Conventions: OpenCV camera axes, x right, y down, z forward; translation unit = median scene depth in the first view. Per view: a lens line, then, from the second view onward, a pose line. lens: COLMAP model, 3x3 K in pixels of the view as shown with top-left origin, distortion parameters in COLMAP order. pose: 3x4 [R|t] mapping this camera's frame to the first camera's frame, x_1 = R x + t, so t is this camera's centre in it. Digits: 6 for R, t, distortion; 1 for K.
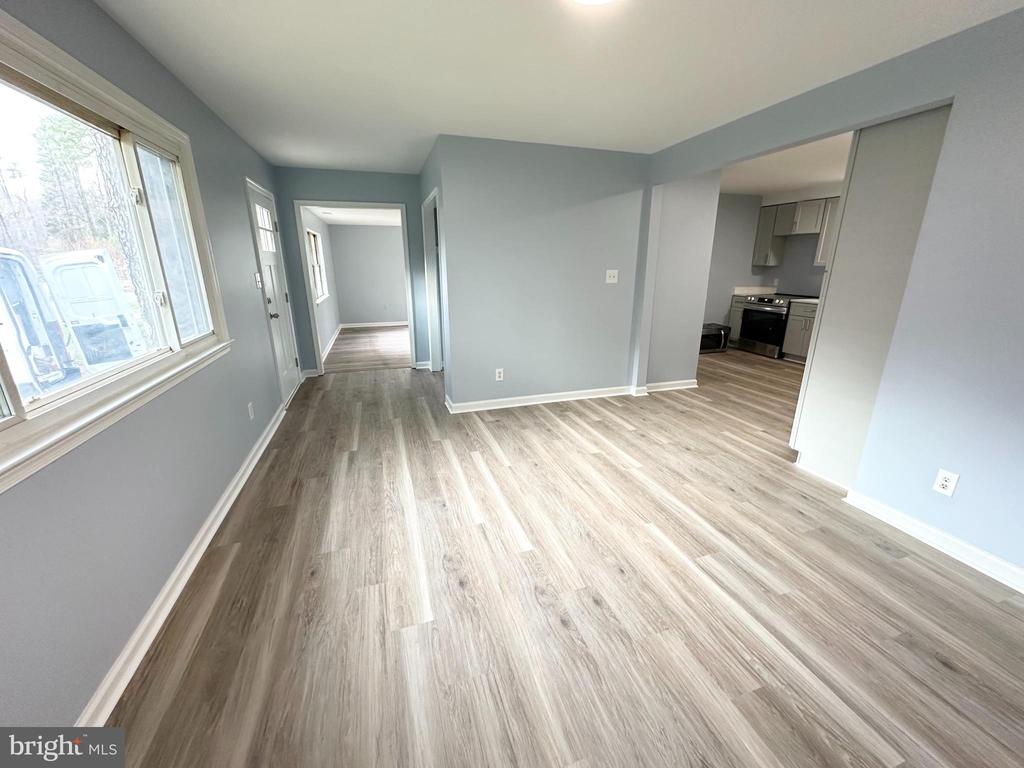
lens RADIAL K [[406.7, 0, 510.6], [0, 406.7, 383.8], [0, 0, 1]] dist [-0.000421, 0.000127]
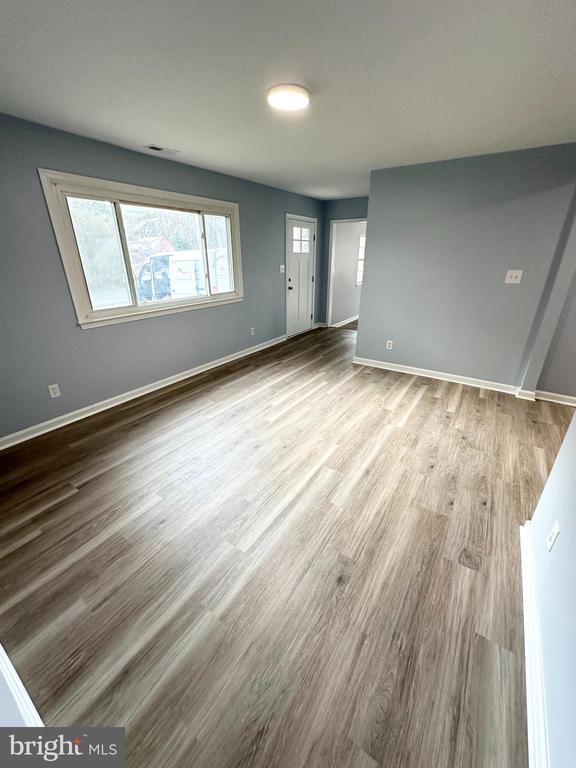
lens RADIAL K [[305.0, 0, 293.5], [0, 305.0, 385.7], [0, 0, 1]] dist [-0.000421, 0.000127]
pose [[0.623305, 0.310508, -0.717688, 0.674180], [-0.224643, 0.950199, 0.216003, -0.050446], [0.749017, 0.026588, 0.662017, 0.083757]]
